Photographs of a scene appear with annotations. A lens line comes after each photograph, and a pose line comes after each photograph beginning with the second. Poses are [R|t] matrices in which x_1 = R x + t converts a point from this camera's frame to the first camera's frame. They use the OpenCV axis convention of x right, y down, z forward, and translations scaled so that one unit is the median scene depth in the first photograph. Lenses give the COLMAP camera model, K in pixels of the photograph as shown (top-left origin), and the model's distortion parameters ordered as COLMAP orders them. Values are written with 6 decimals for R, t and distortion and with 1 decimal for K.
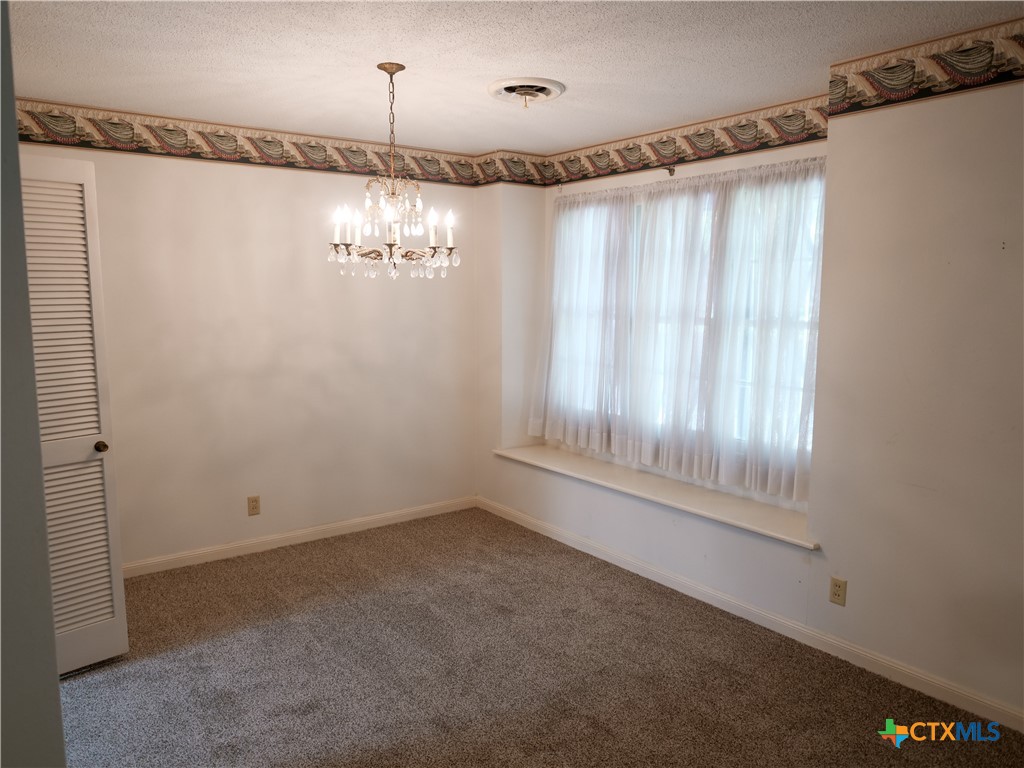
lens RADIAL K [[737.8, 0, 508.5], [0, 737.8, 381.4], [0, 0, 1]] dist [-0.018949, 0.001464]
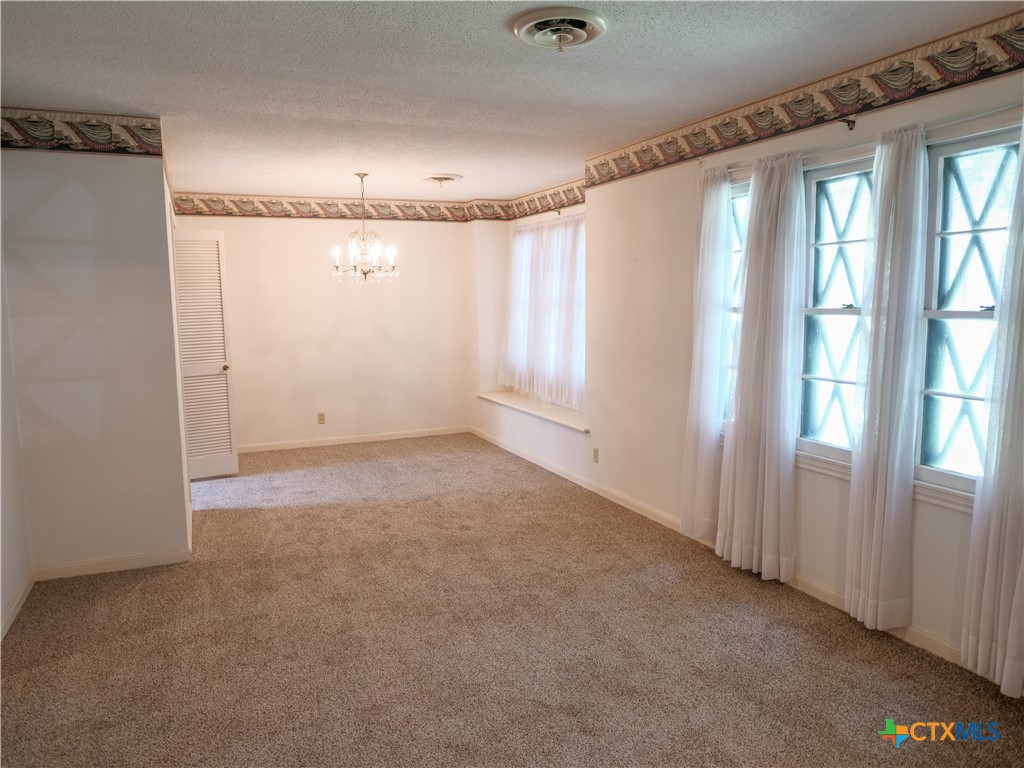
lens RADIAL K [[737.8, 0, 508.5], [0, 737.8, 381.4], [0, 0, 1]] dist [-0.018949, 0.001464]
pose [[0.972569, 0.011043, -0.232354, 0.481303], [-0.011659, 0.999931, -0.001275, 0.083262], [0.232324, 0.003949, 0.972631, -0.570043]]
